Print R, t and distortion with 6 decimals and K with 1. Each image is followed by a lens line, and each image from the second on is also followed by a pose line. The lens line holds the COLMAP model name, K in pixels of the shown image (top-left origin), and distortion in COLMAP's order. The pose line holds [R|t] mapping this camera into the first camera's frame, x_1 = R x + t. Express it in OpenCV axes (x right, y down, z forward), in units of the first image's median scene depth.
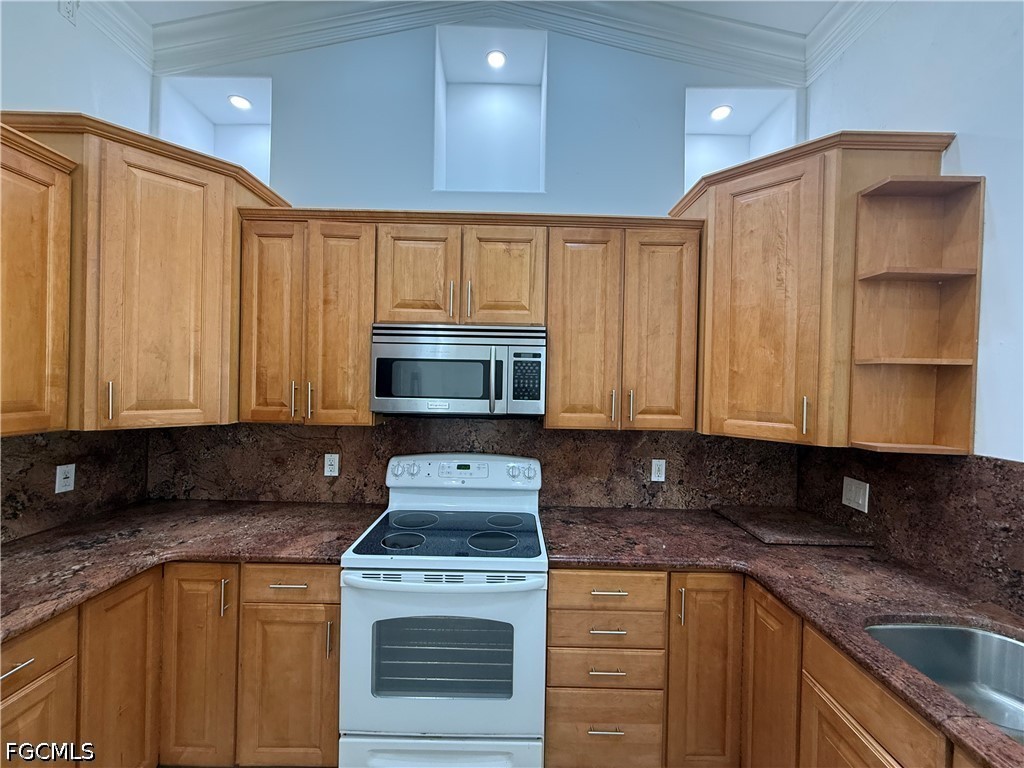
lens RADIAL K [[408.8, 0, 512.6], [0, 408.8, 383.5], [0, 0, 1]] dist [-0.000446, 0.000797]
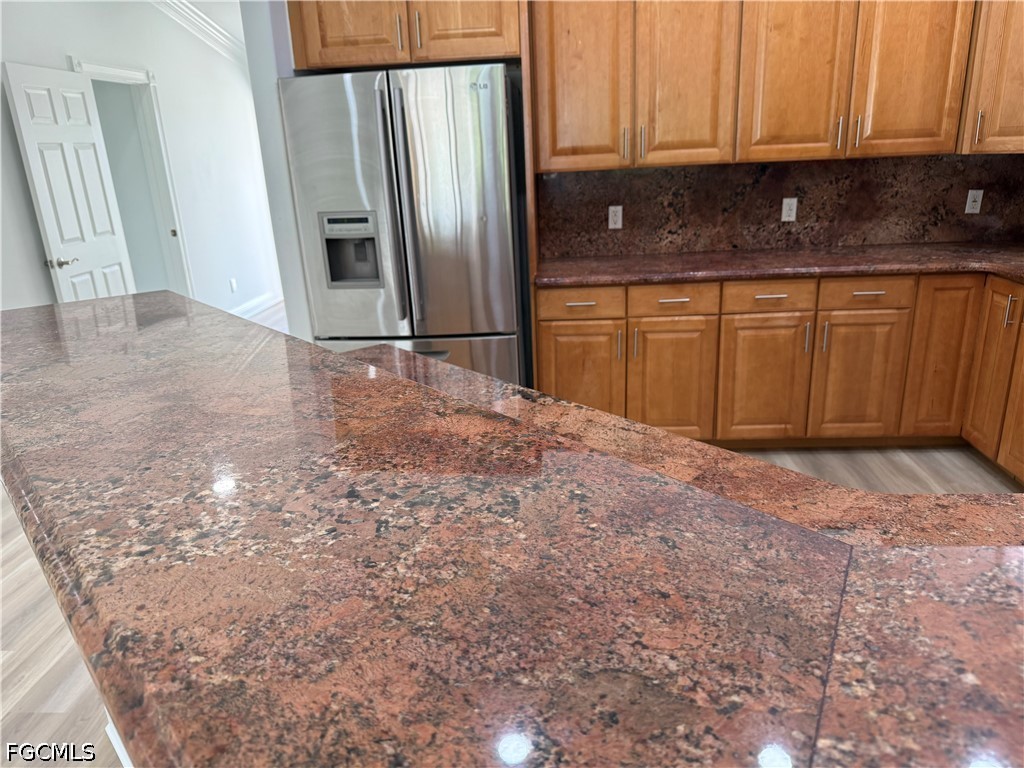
lens RADIAL K [[717.4, 0, 518.3], [0, 717.4, 392.5], [0, 0, 1]] dist [0.090529, -0.126428]
pose [[-0.064951, 0.300640, -0.951524, 1.123262], [0.035031, 0.953636, 0.298916, 0.081503], [0.997273, -0.013918, -0.072471, -0.159934]]
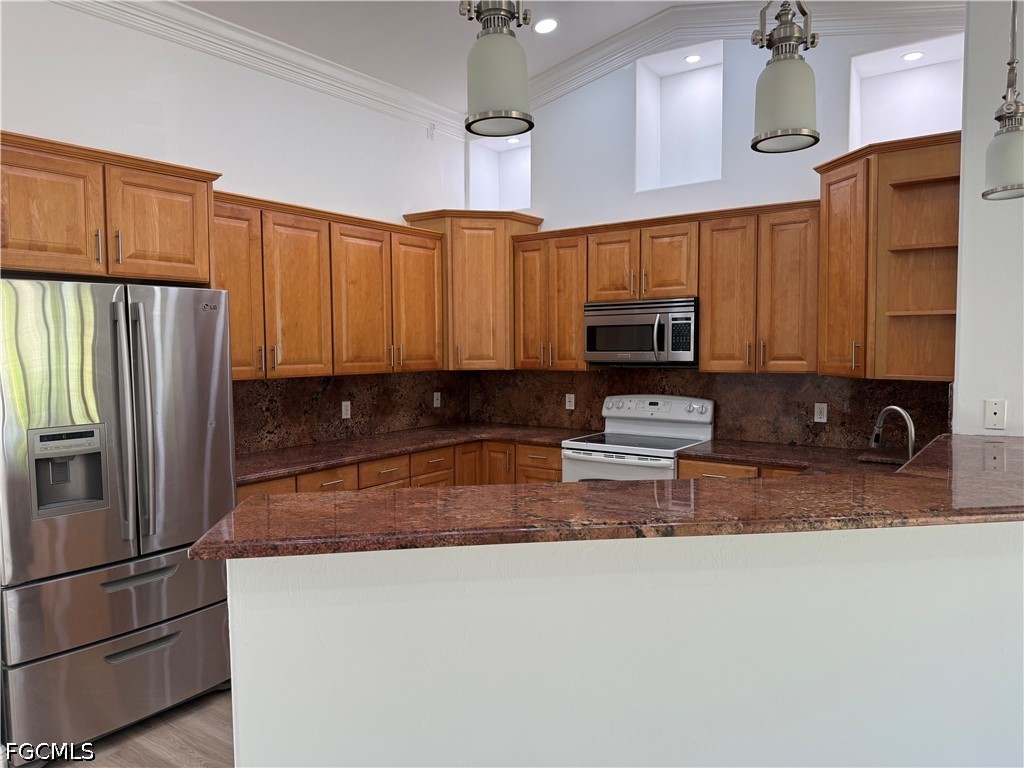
lens RADIAL K [[717.4, 0, 511.4], [0, 717.4, 389.6], [0, 0, 1]] dist [0.090529, -0.126428]
pose [[0.811464, 0.009801, -0.584320, 1.006793], [0.020673, 0.998752, 0.045462, 0.048008], [0.584036, -0.048971, 0.810249, -1.349384]]
